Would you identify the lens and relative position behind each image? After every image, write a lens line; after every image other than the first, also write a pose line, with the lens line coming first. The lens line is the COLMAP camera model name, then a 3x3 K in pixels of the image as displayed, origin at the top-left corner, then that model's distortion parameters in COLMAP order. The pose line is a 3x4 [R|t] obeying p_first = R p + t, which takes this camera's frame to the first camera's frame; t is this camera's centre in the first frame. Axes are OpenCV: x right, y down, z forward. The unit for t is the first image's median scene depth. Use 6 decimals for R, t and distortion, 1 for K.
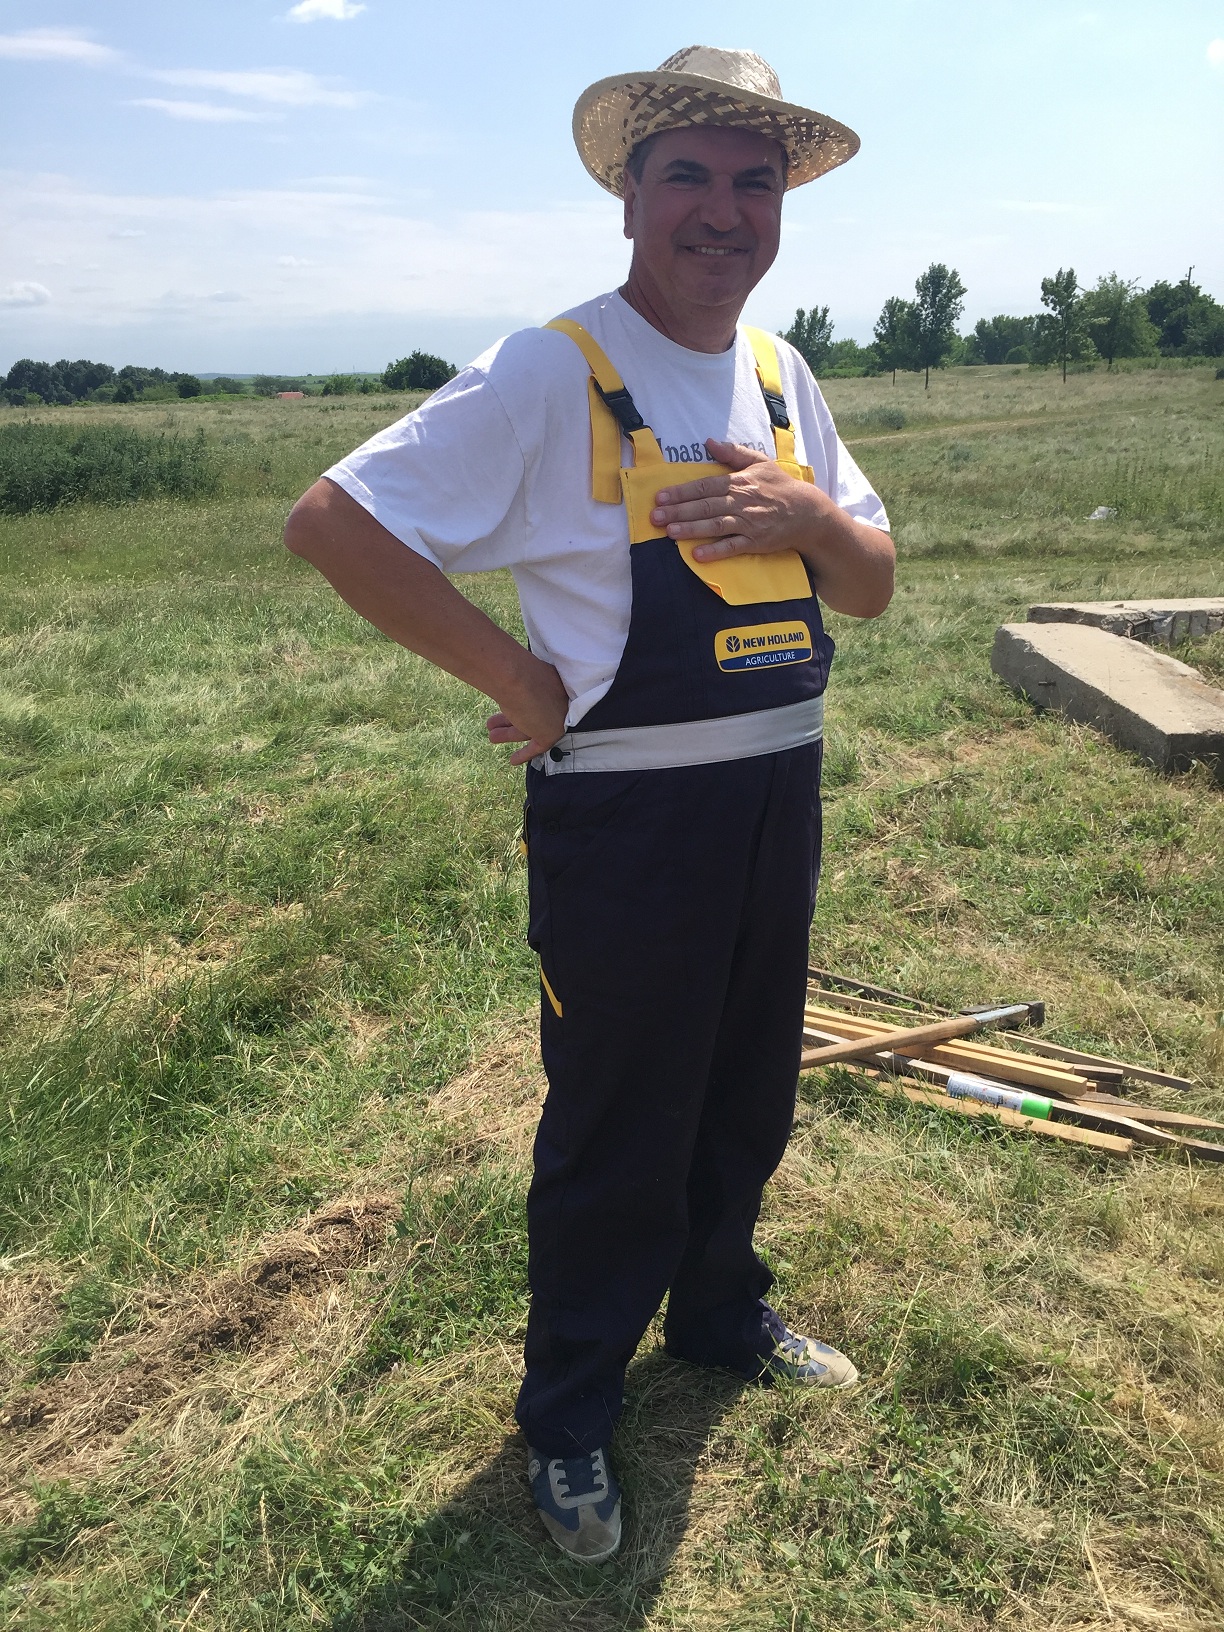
lens RADIAL K [[1369.0, 0, 613.6], [0, 1369.0, 816.7], [0, 0, 1]] dist [0.052005, 0.003027]
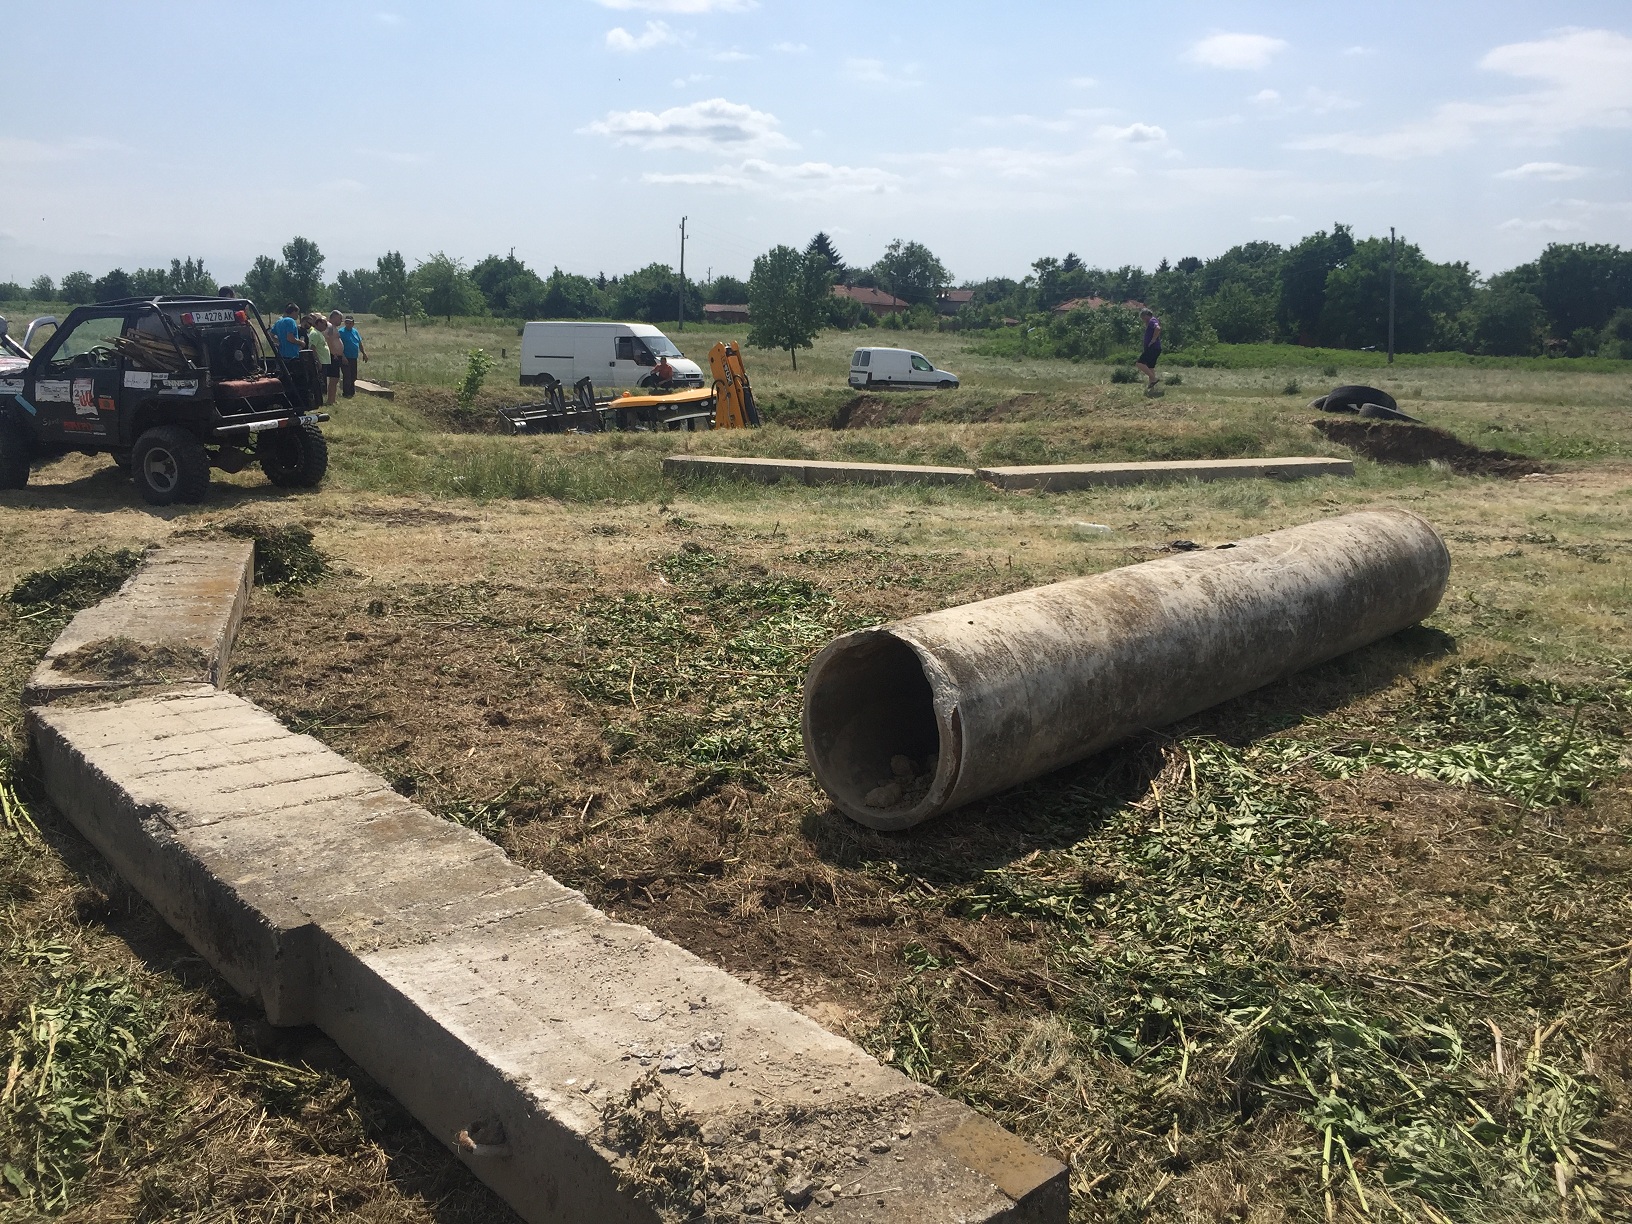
lens RADIAL K [[1369.0, 0, 817.5], [0, 1369.0, 611.1], [0, 0, 1]] dist [0.052005, 0.003027]
pose [[0.841830, -0.074247, 0.534612, -0.054885], [0.130255, 0.989164, -0.067730, 0.070076], [-0.523790, 0.126653, 0.842379, -0.216623]]
